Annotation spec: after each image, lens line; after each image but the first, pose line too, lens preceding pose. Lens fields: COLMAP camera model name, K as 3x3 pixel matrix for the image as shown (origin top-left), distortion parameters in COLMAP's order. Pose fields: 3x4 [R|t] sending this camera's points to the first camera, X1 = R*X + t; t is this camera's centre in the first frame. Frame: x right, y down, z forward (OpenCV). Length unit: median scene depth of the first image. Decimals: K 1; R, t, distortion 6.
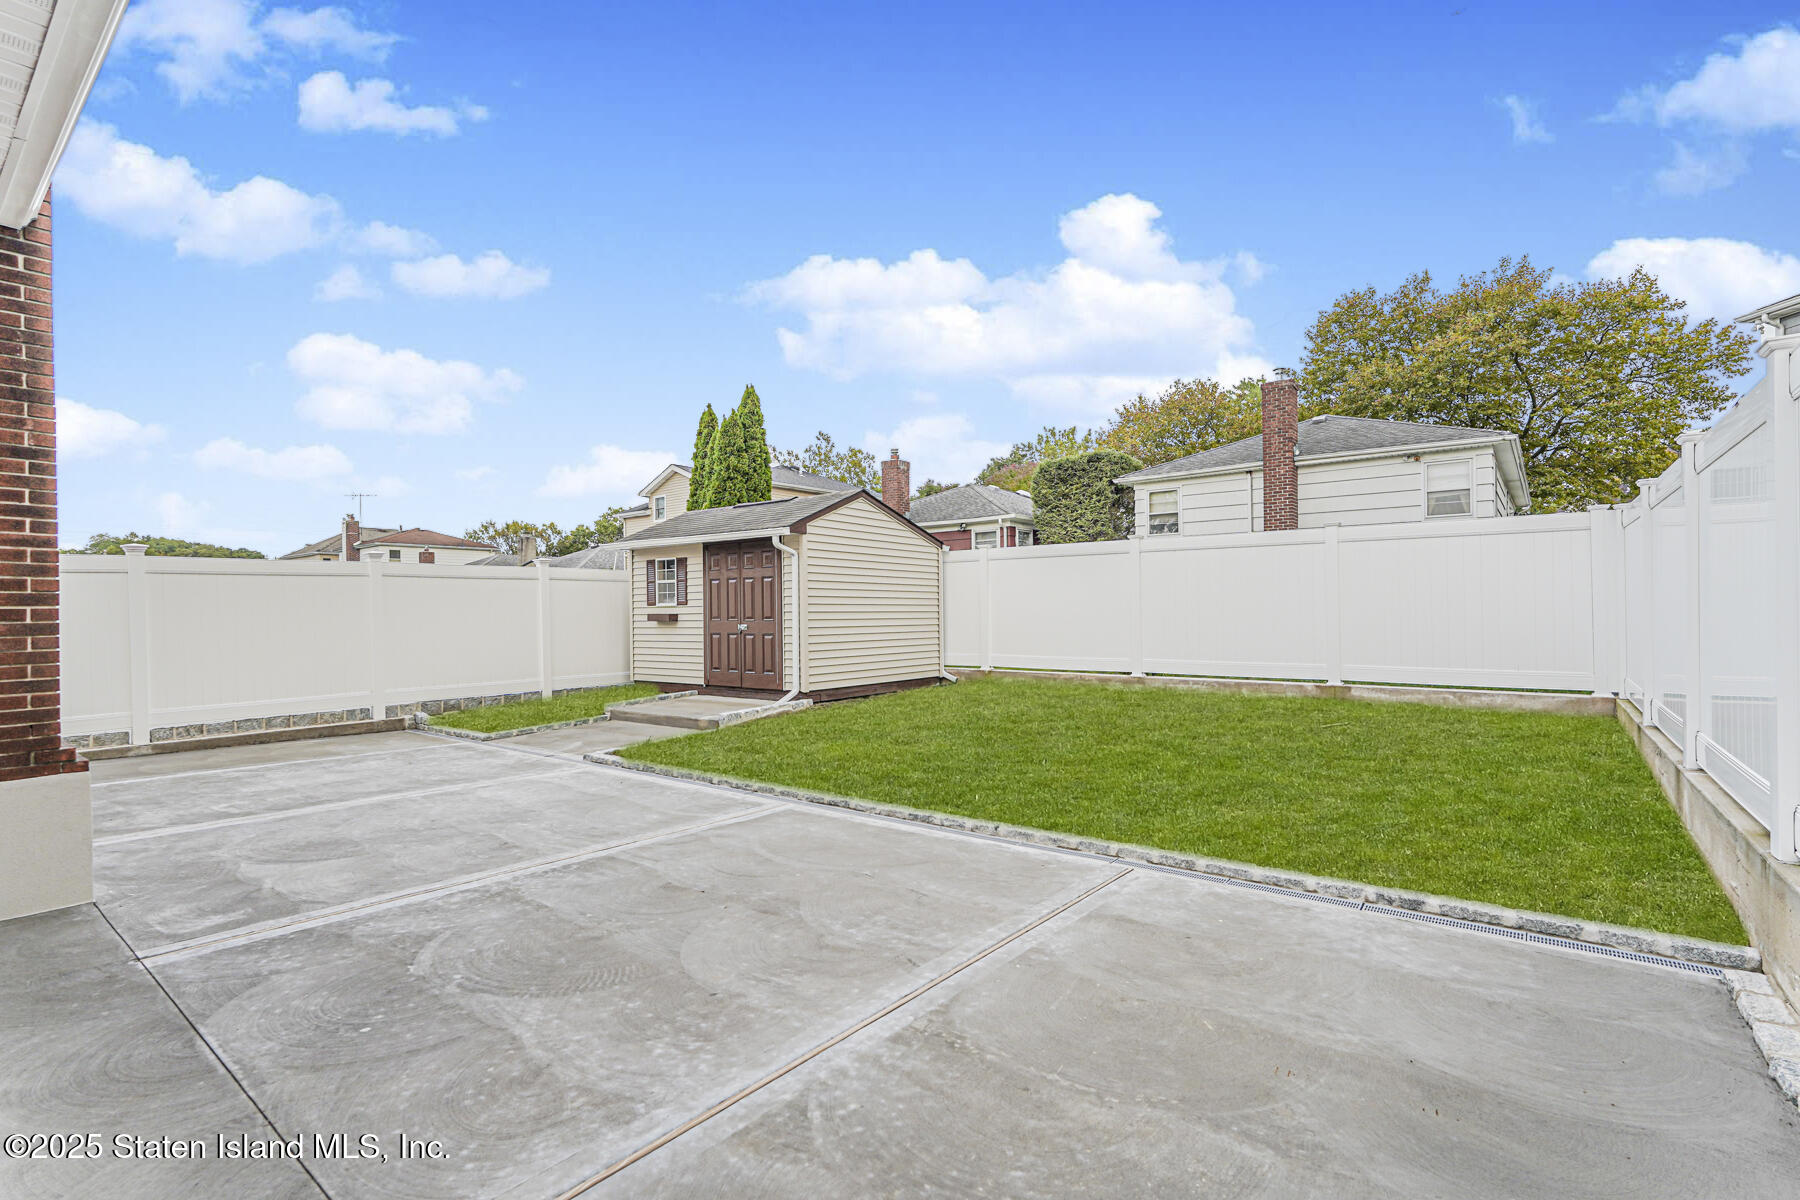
lens RADIAL K [[811.0, 0, 893.0], [0, 811.0, 611.6], [0, 0, 1]] dist [-0.011872, 0.007746]
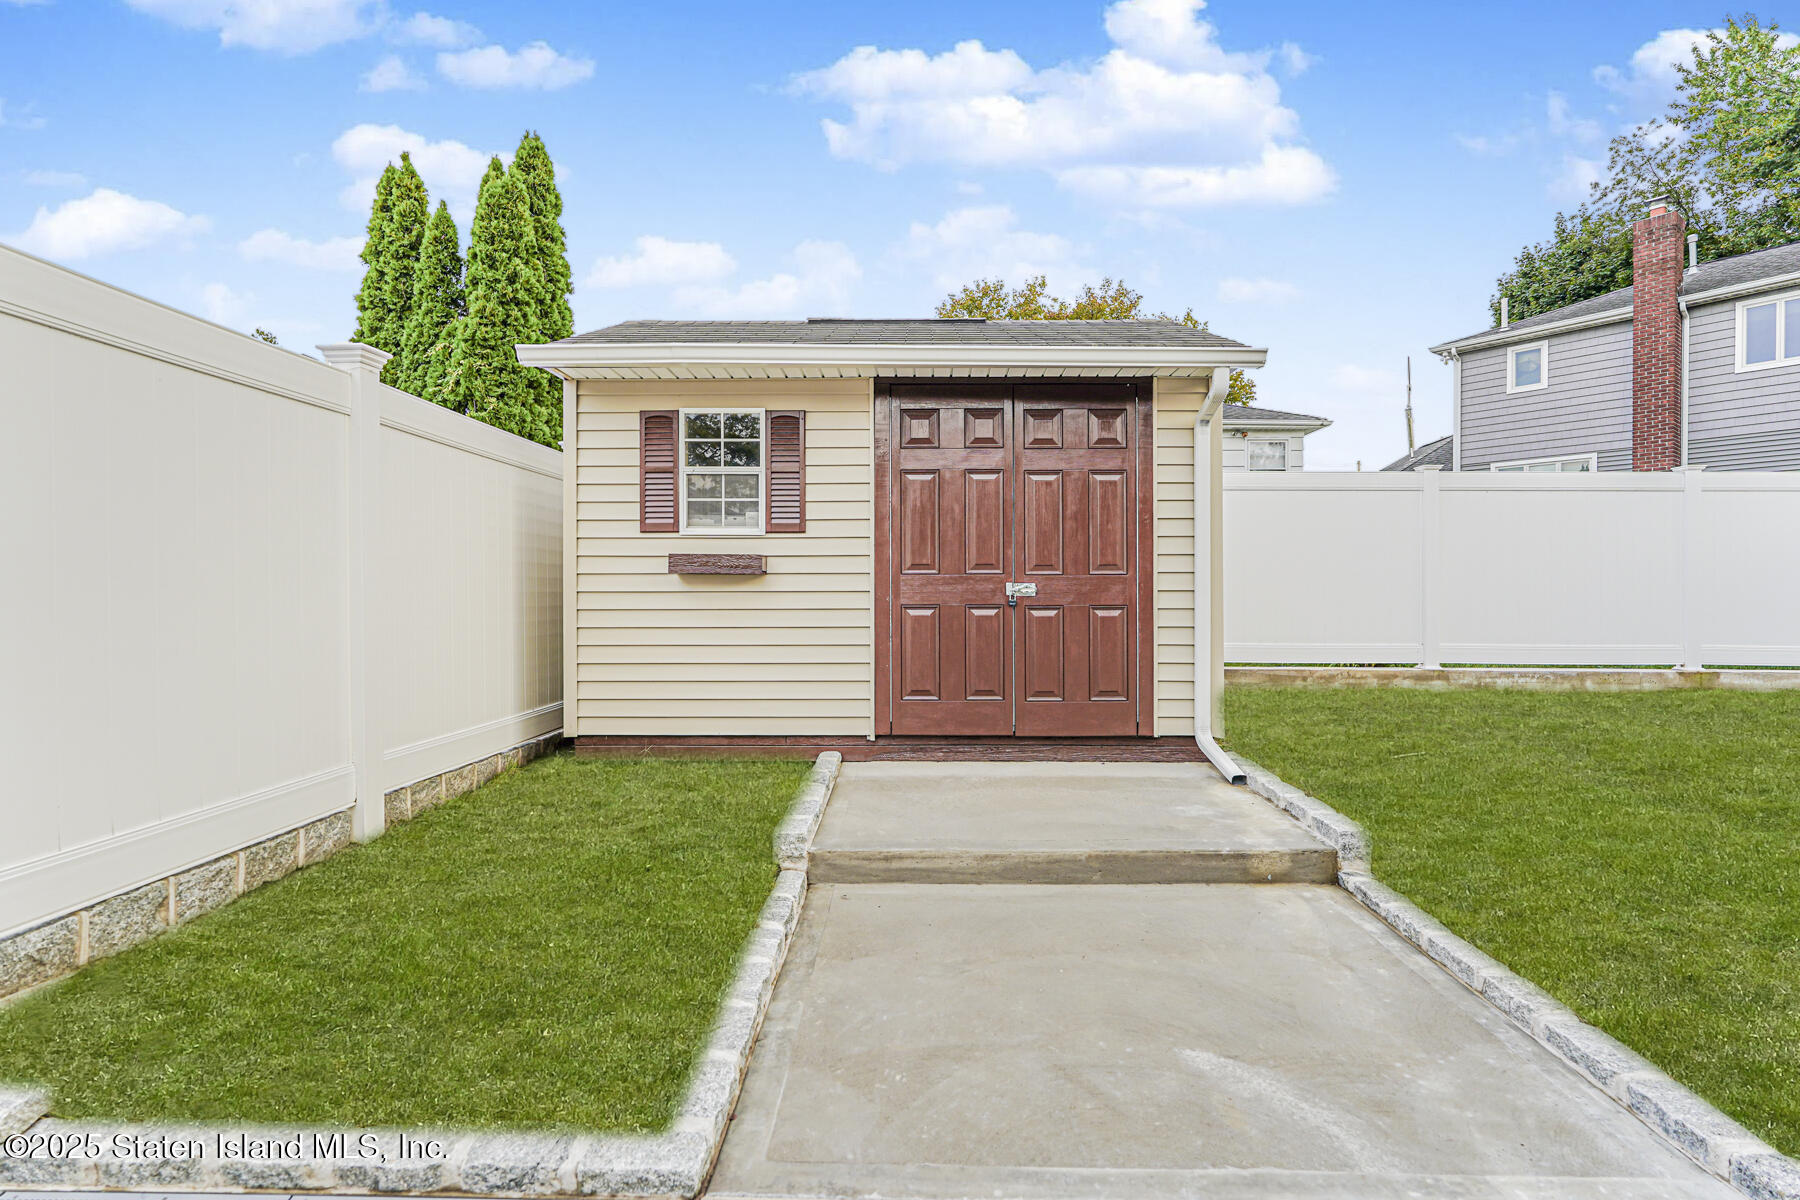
lens RADIAL K [[845.1, 0, 902.8], [0, 845.1, 588.8], [0, 0, 1]] dist [-0.004568, 0.003699]
pose [[0.806420, 0.014729, 0.591160, -0.442379], [-0.010338, 0.999888, -0.010809, 0.021619], [-0.591253, 0.002605, 0.806482, 0.624833]]
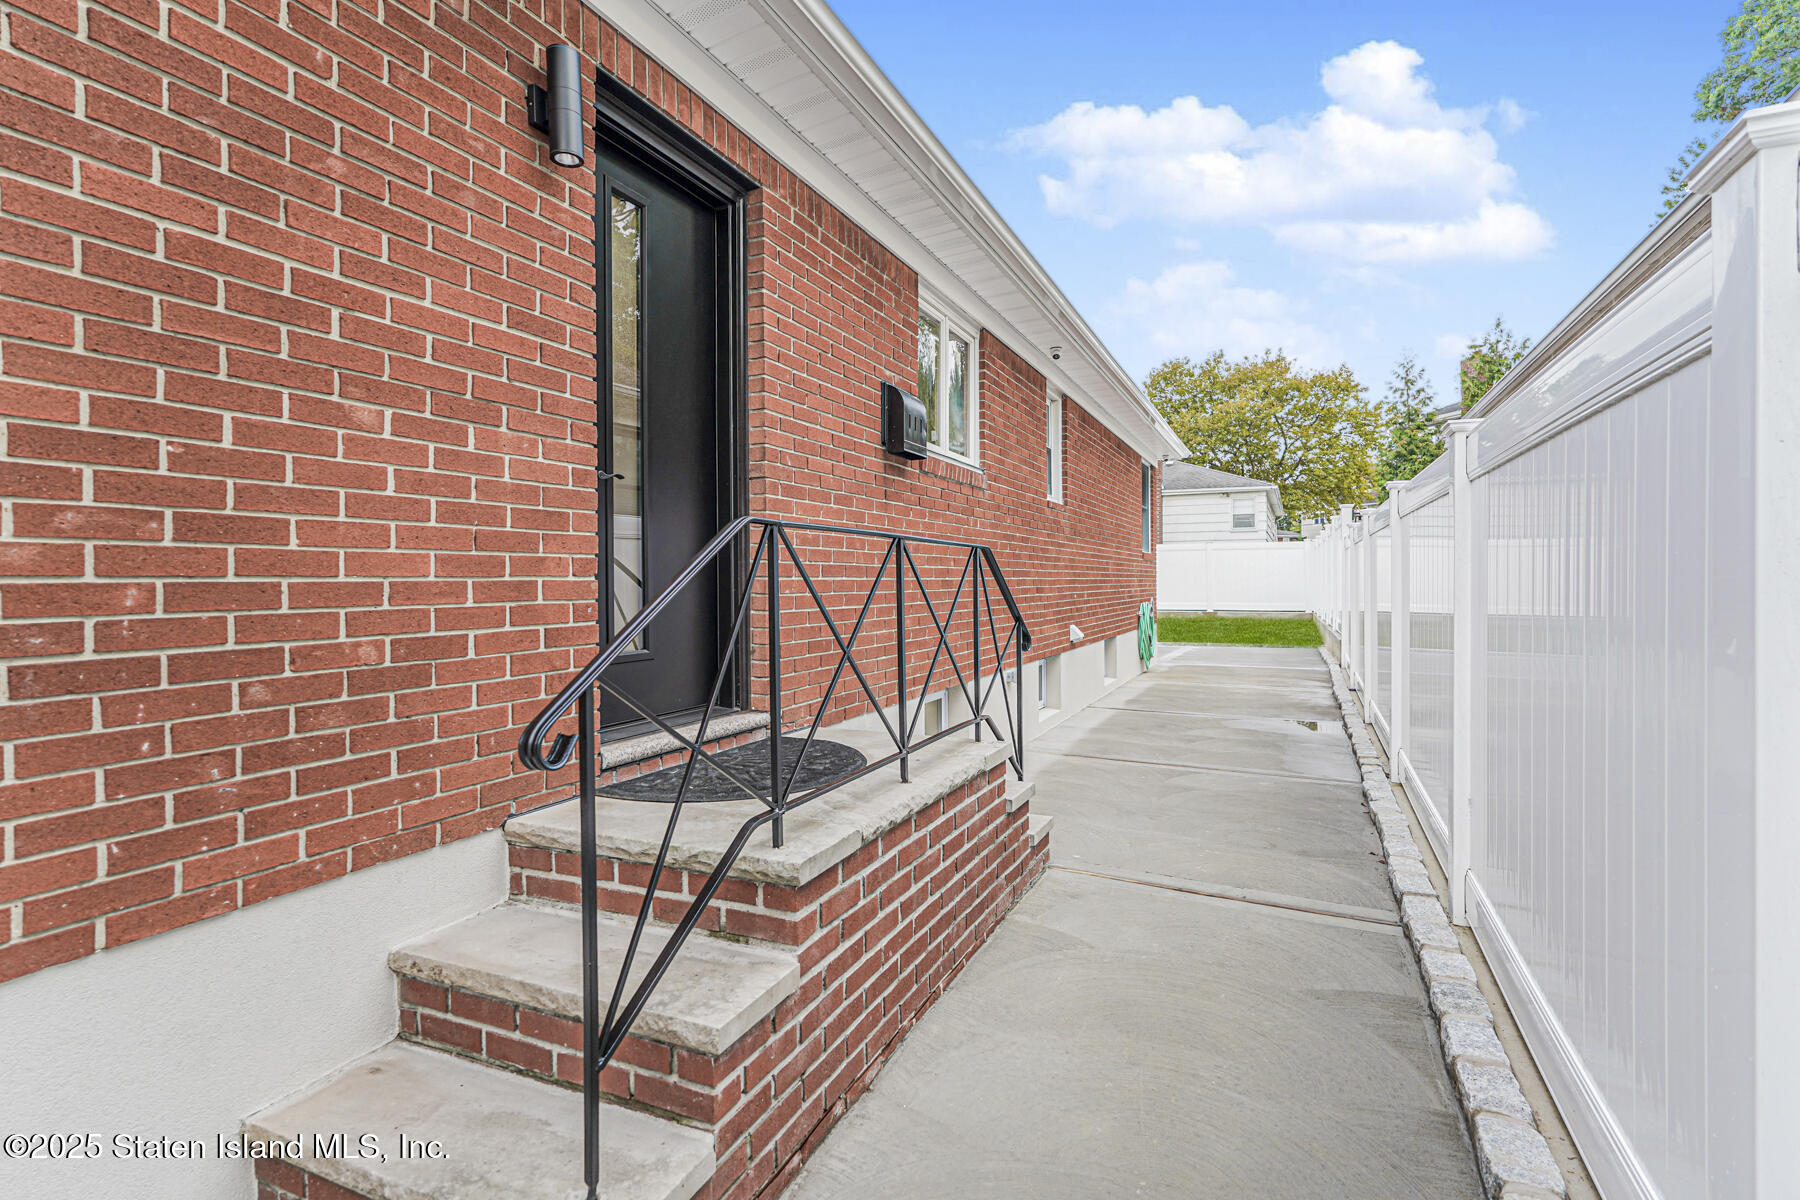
lens RADIAL K [[811.0, 0, 905.4], [0, 811.0, 594.3], [0, 0, 1]] dist [-0.011872, 0.007746]
pose [[0.973054, 0.001259, 0.230575, -0.651032], [-0.002795, 0.999976, 0.006333, 0.022867], [-0.230561, -0.006807, 0.973034, -0.817187]]
